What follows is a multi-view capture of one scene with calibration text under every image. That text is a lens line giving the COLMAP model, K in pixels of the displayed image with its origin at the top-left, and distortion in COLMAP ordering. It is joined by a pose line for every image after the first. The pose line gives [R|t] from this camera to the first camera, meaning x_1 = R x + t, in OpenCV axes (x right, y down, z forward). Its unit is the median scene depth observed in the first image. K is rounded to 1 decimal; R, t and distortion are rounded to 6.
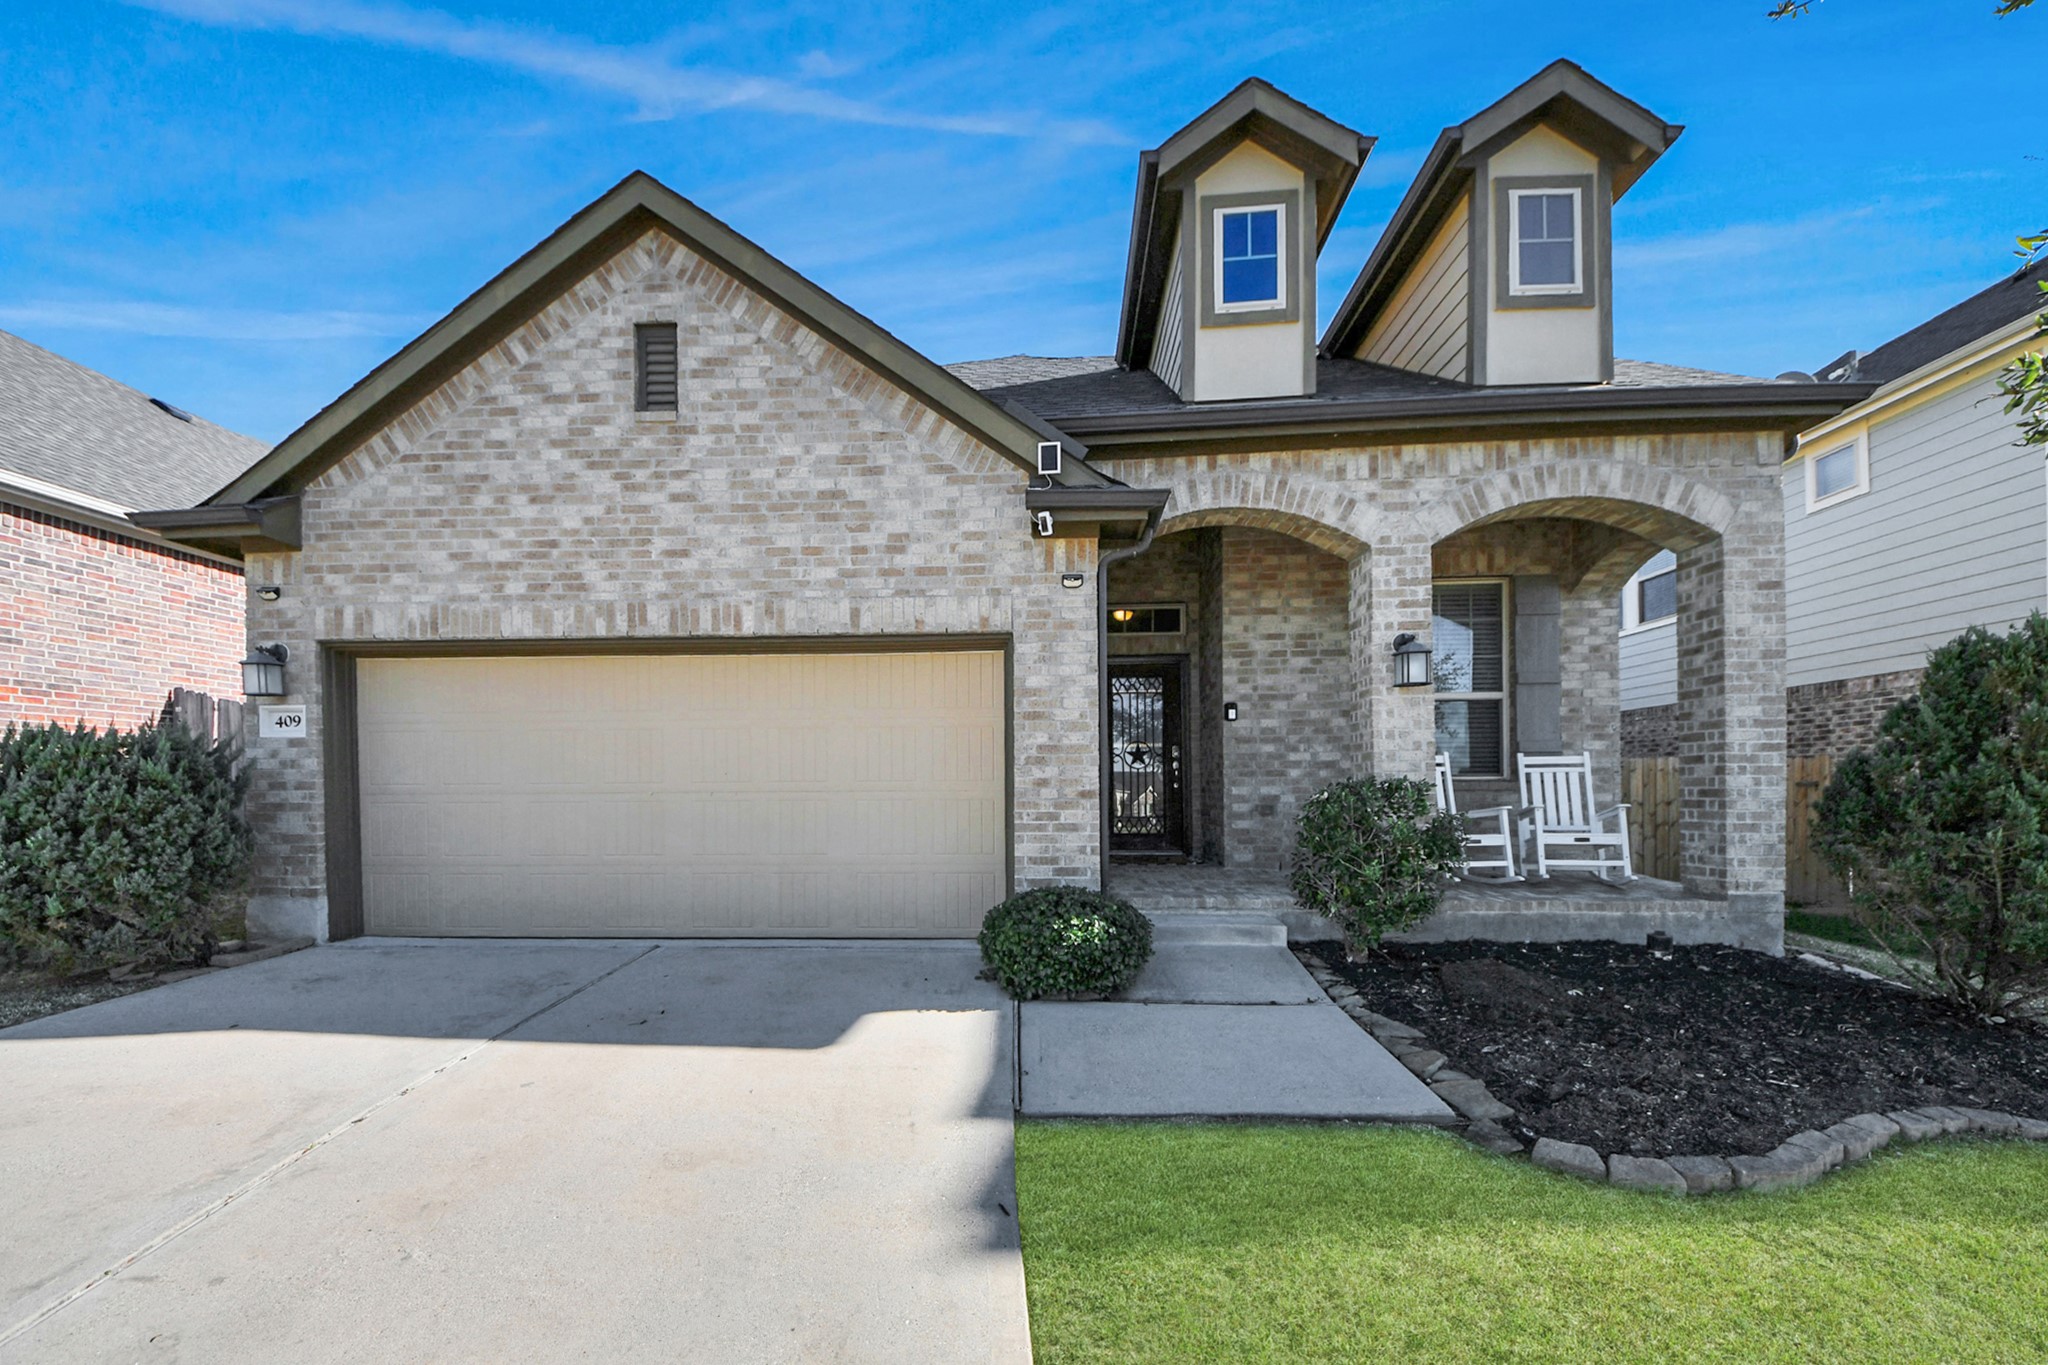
lens RADIAL K [[687.1, 0, 1024.0], [0, 687.1, 781.3], [0, 0, 1]] dist [0.031319, -0.016026]
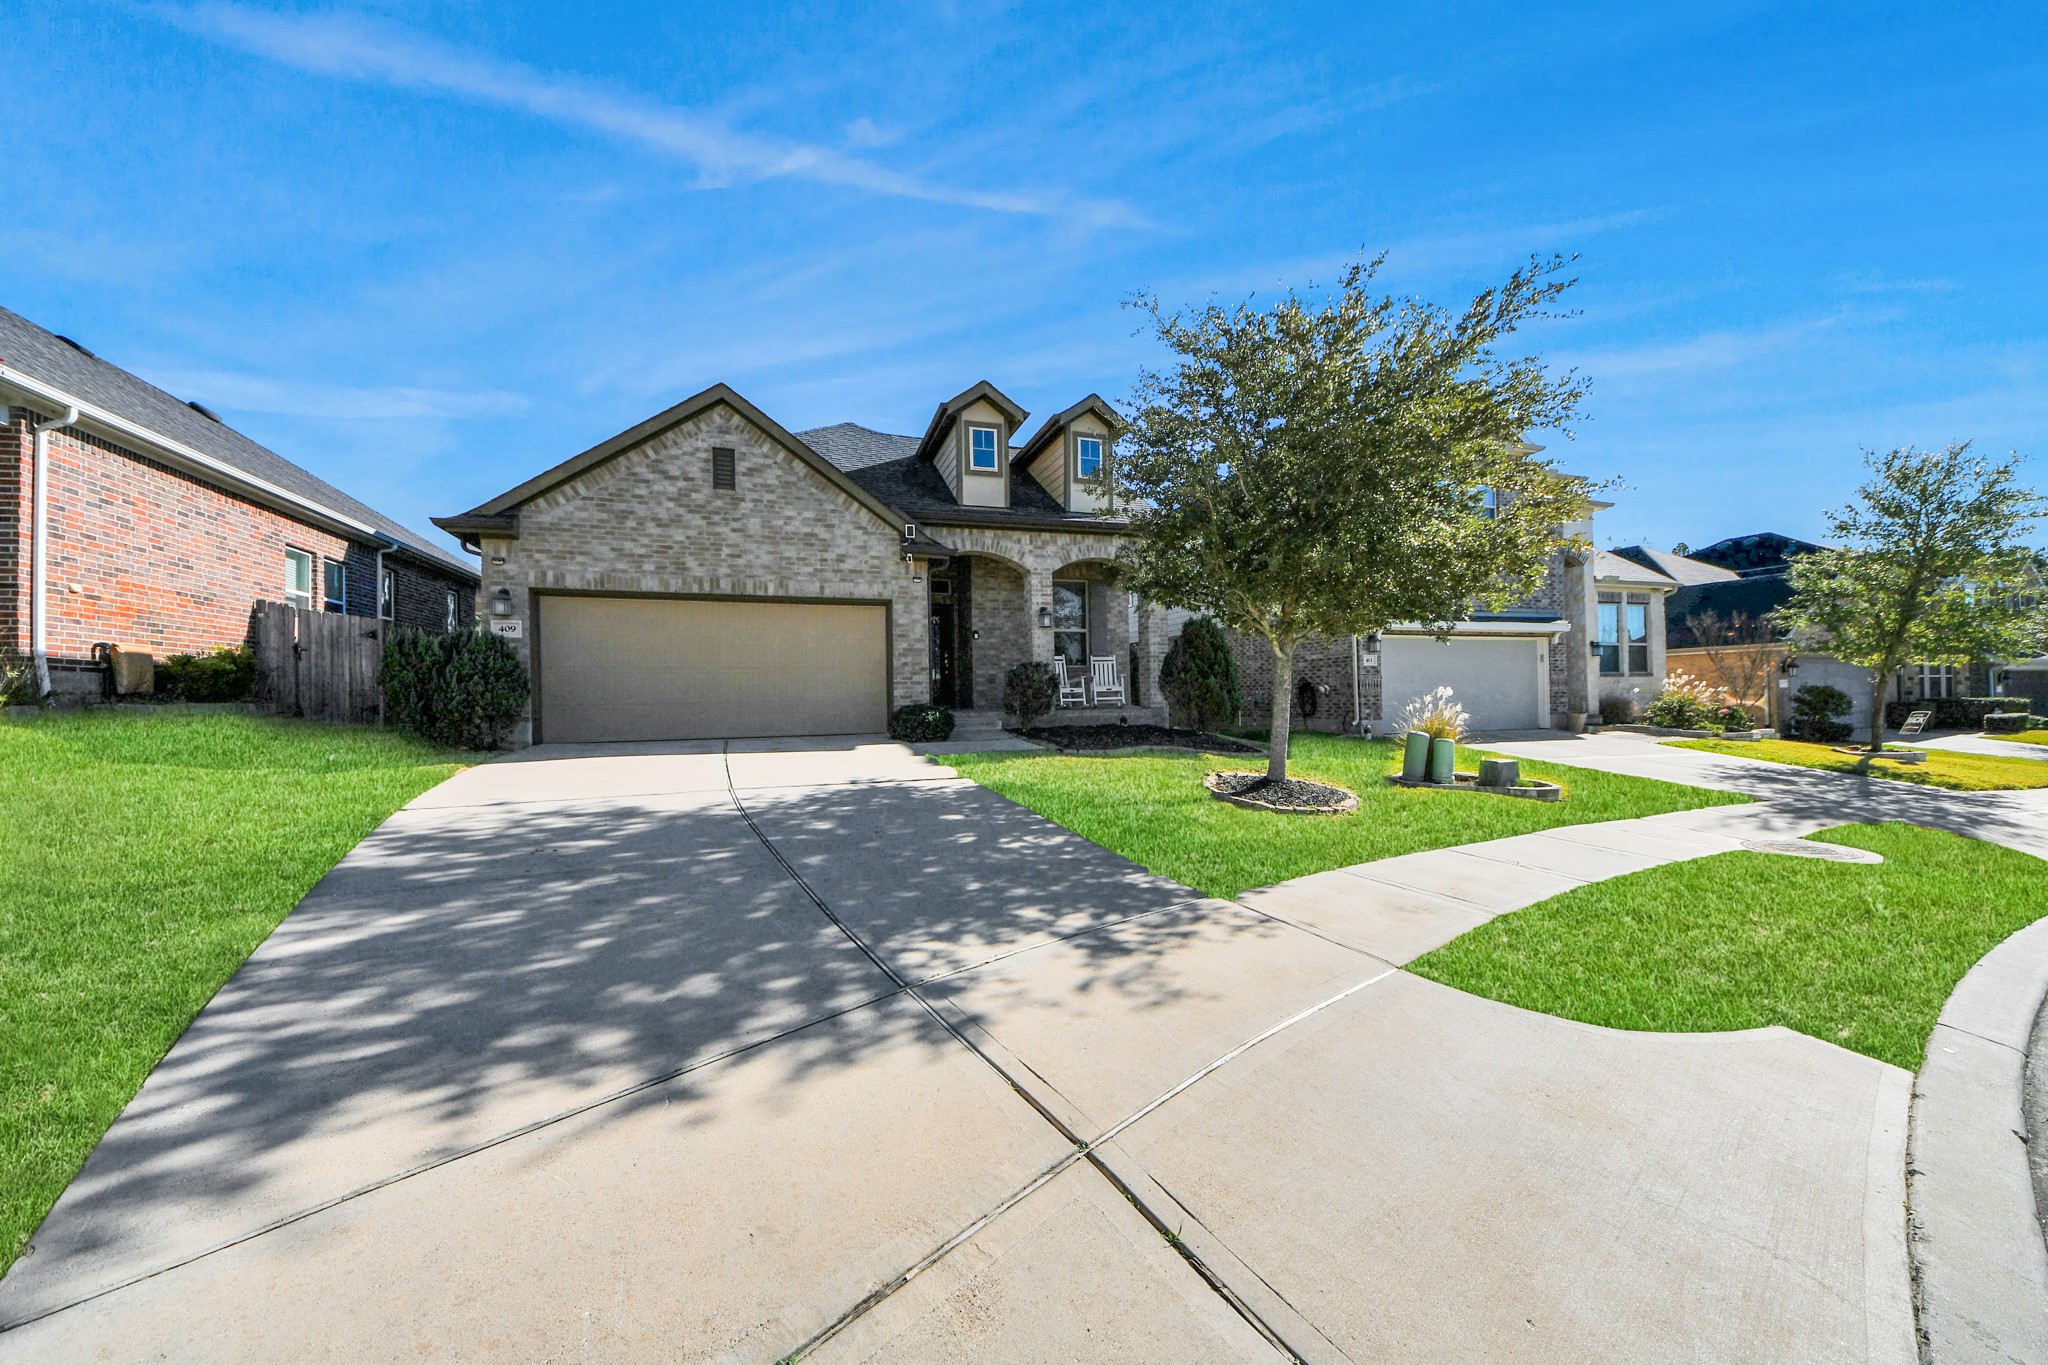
lens RADIAL K [[751.2, 0, 1019.5], [0, 751.2, 678.8], [0, 0, 1]] dist [0.048541, -0.022999]
pose [[0.919245, -0.000070, 0.393687, -0.609830], [0.011211, 0.999599, -0.026000, 0.120647], [-0.393527, 0.028314, 0.918877, -1.476076]]
